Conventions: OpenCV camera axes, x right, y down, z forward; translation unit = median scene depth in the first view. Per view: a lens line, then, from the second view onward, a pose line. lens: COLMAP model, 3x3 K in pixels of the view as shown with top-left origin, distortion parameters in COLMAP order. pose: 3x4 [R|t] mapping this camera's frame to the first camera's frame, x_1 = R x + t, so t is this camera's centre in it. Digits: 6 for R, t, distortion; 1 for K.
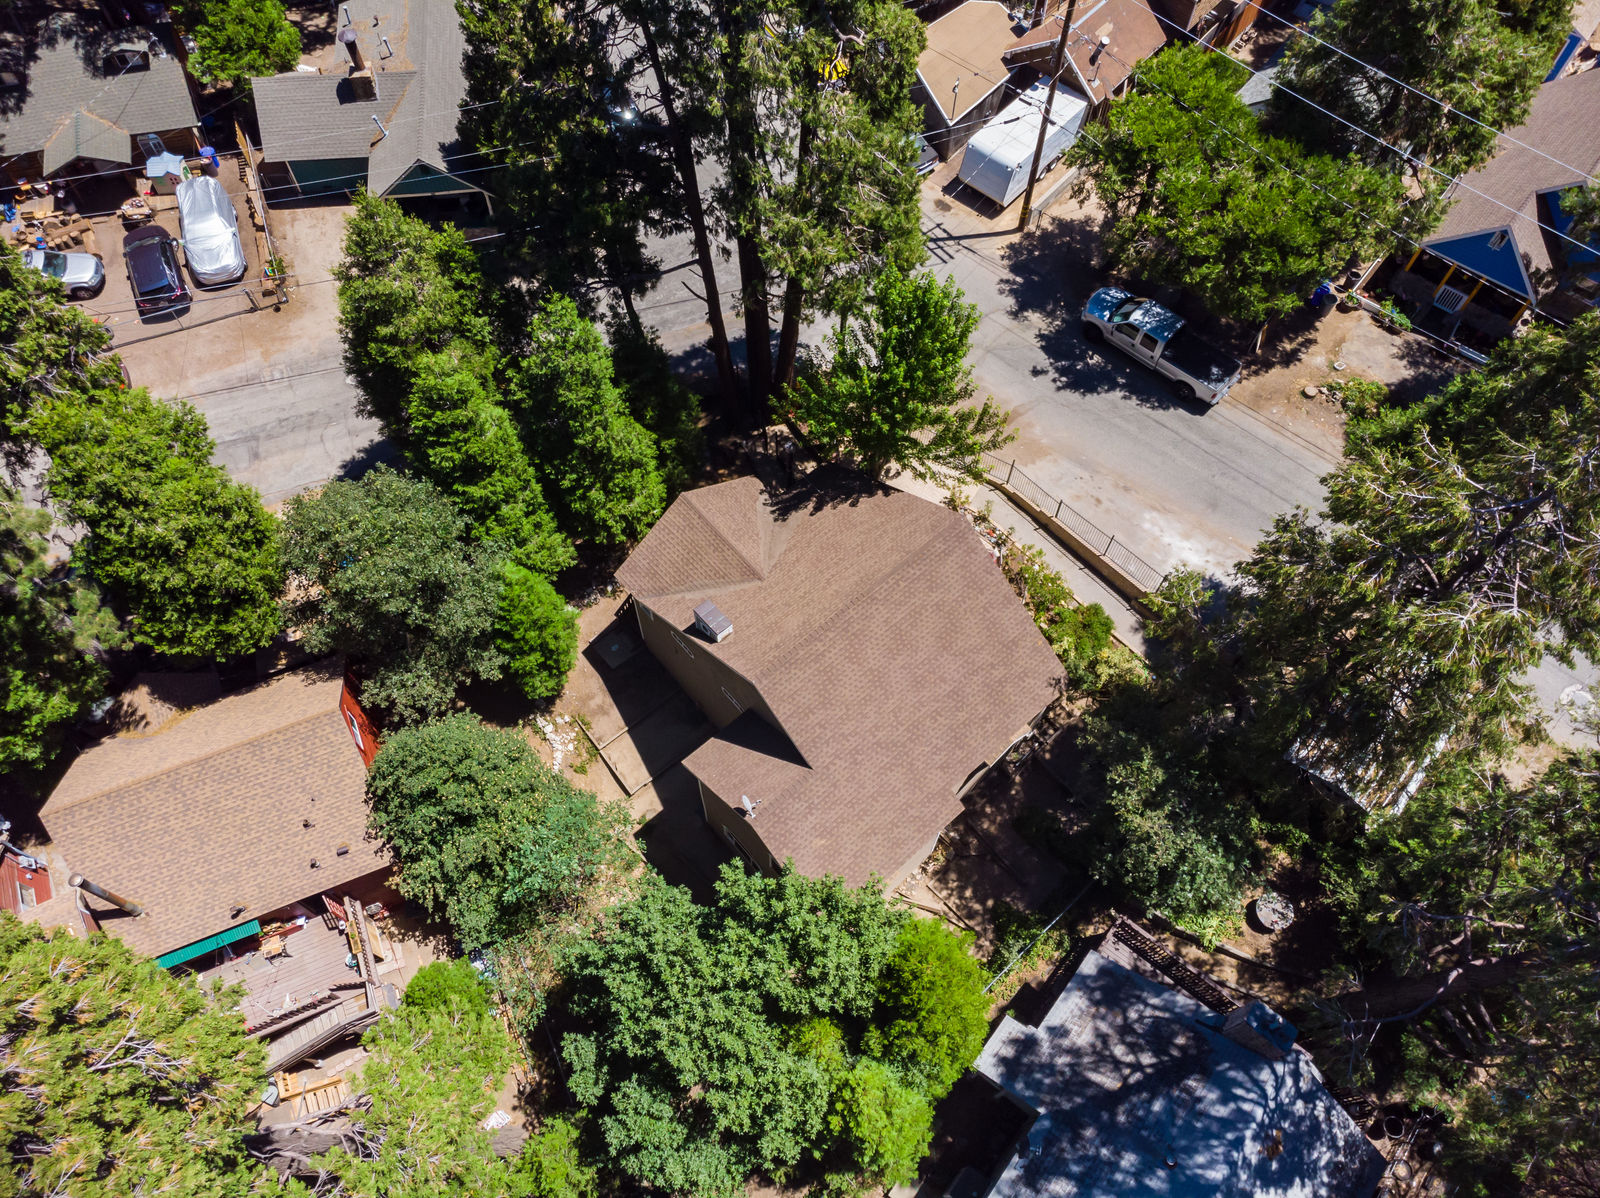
lens RADIAL K [[1156.9, 0, 797.9], [0, 1156.9, 602.7], [0, 0, 1]] dist [0.021145, -0.001371]
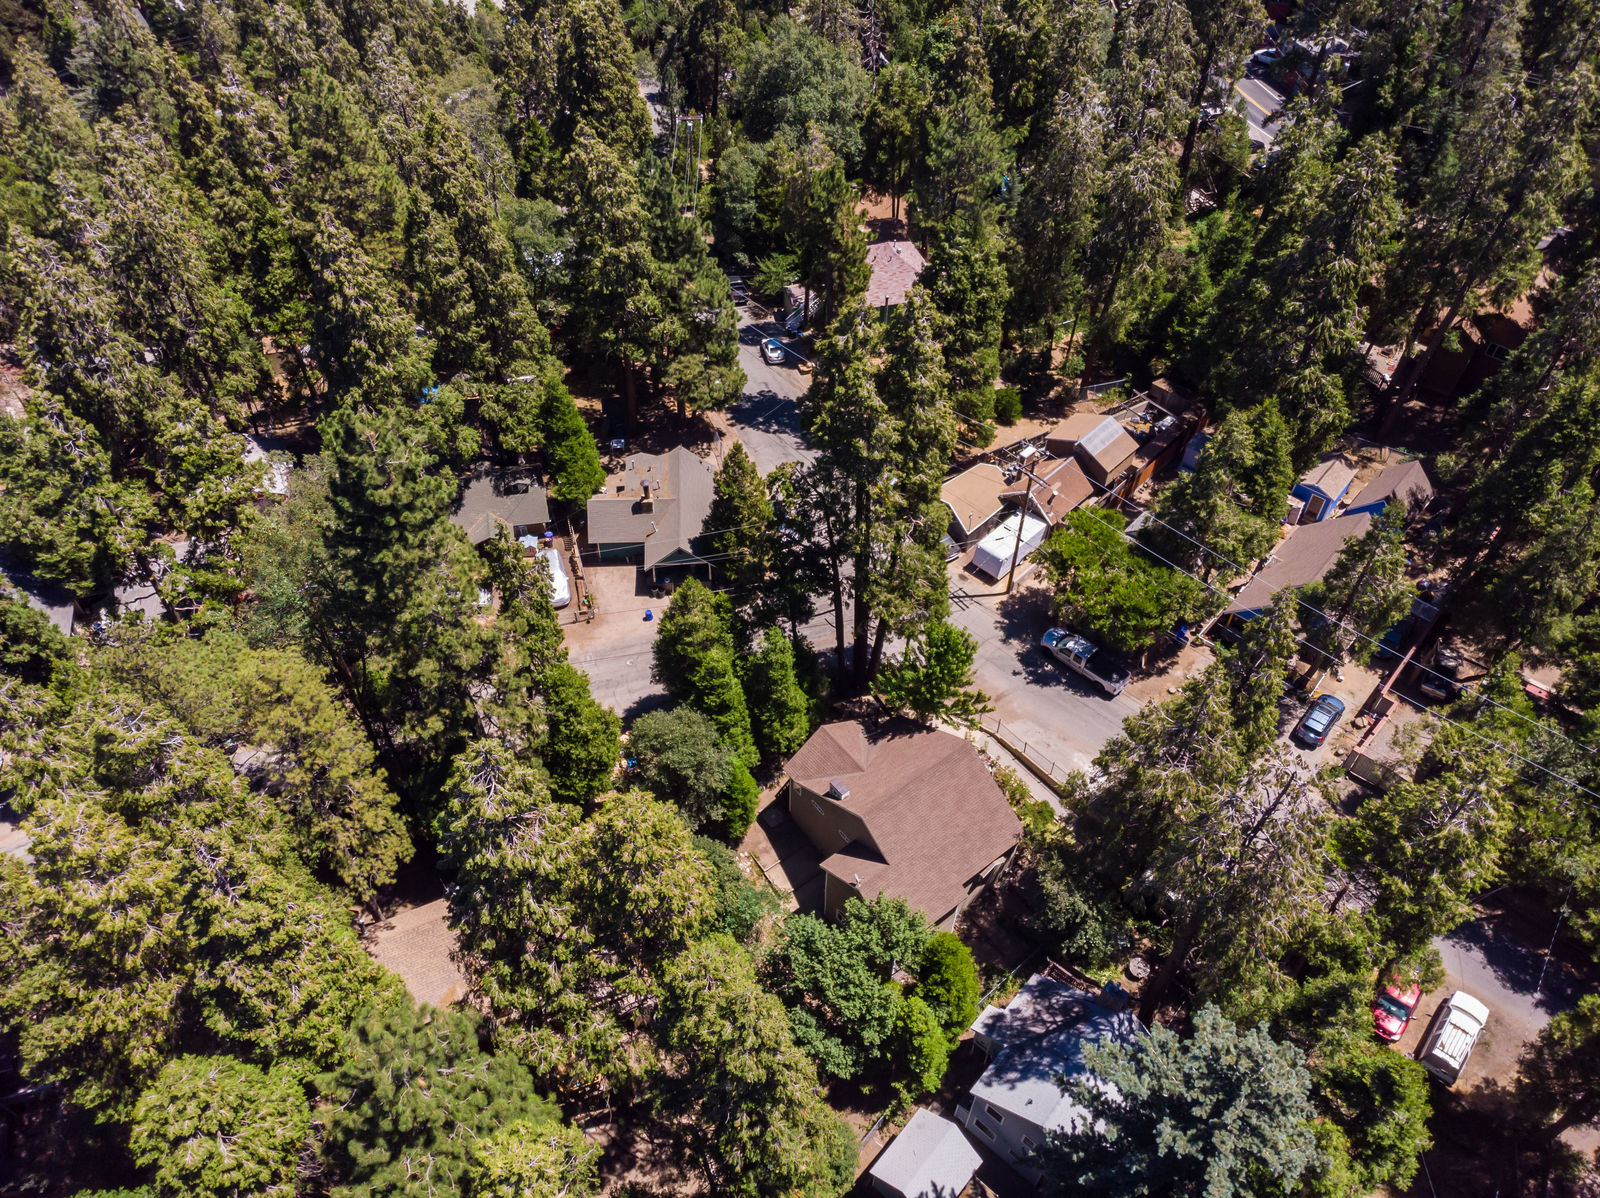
lens RADIAL K [[1156.9, 0, 802.1], [0, 1156.9, 599.6], [0, 0, 1]] dist [0.021145, -0.001371]
pose [[0.998740, 0.037266, -0.033600, -0.072577], [-0.044651, 0.965558, -0.256329, 0.184960], [0.022890, 0.257506, 0.966005, -0.856049]]
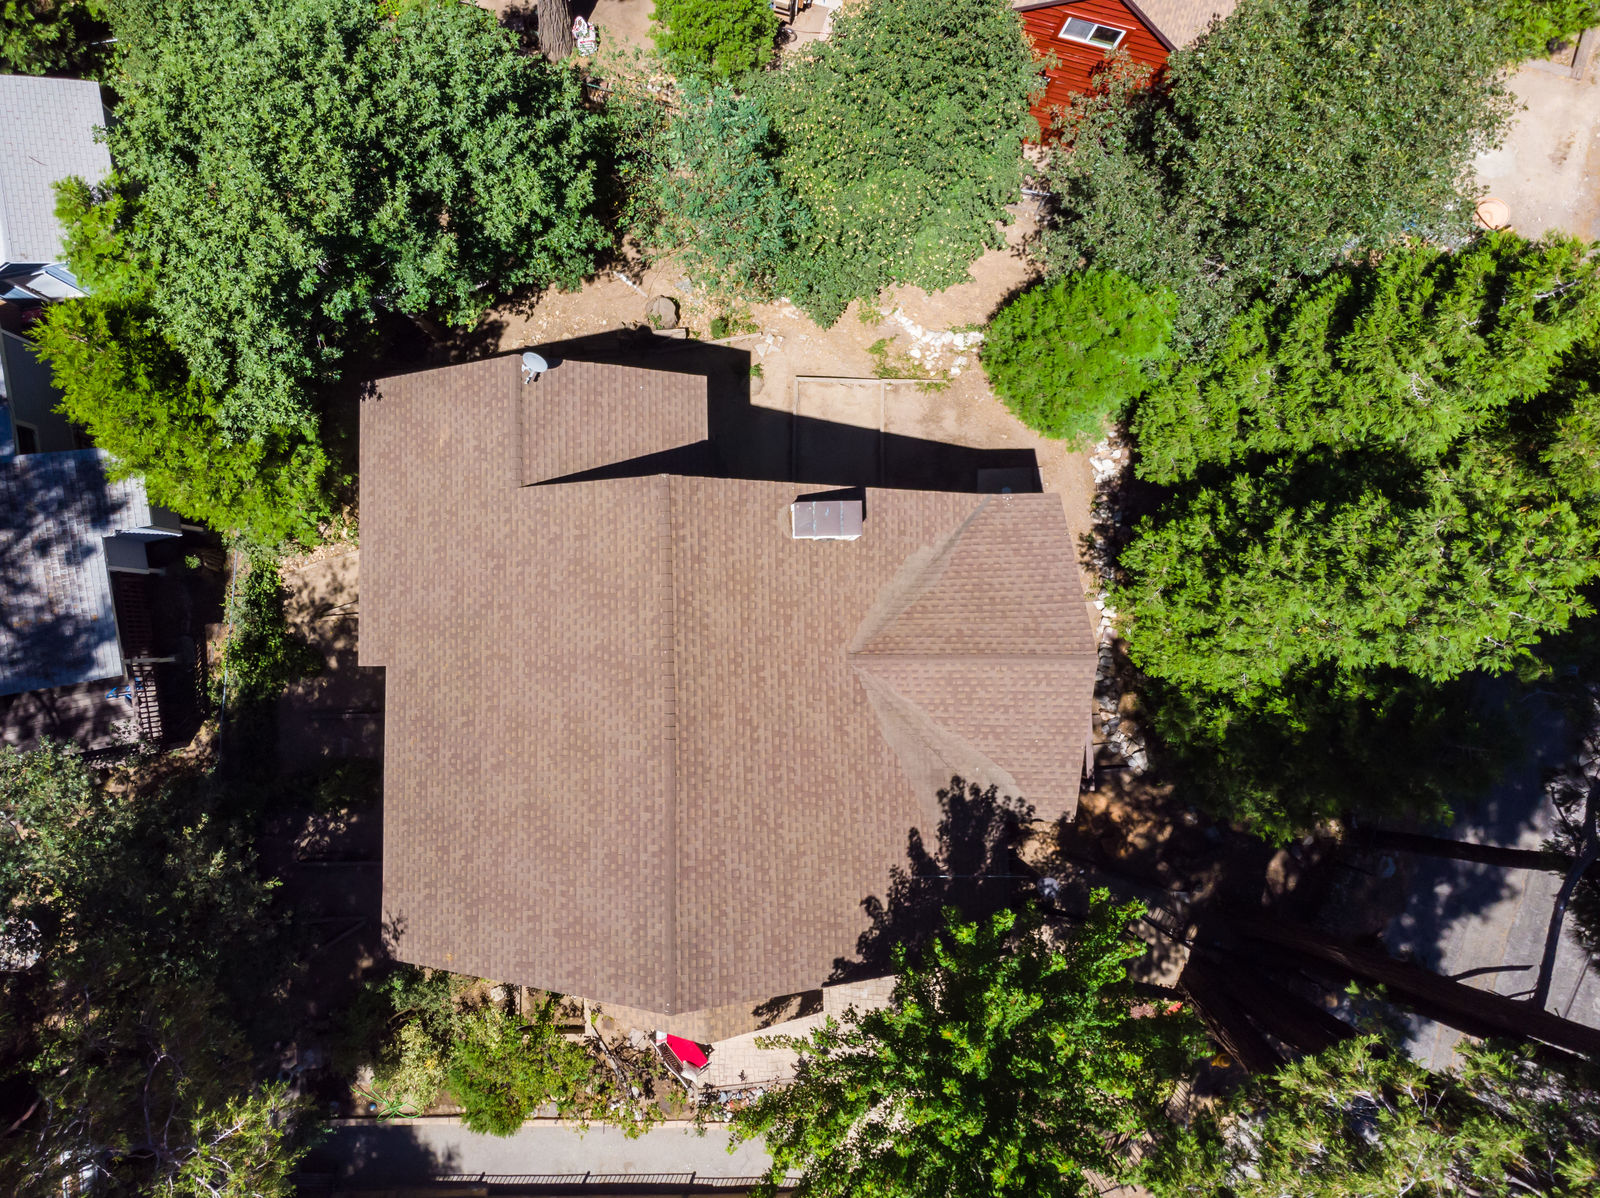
lens RADIAL K [[1156.9, 0, 745.8], [0, 1156.9, 602.4], [0, 0, 1]] dist [0.021145, -0.001371]
pose [[-0.648578, 0.759806, -0.045186, 0.005817], [-0.633053, -0.505516, 0.586258, -0.286764], [0.422600, 0.408839, 0.808863, 0.497906]]
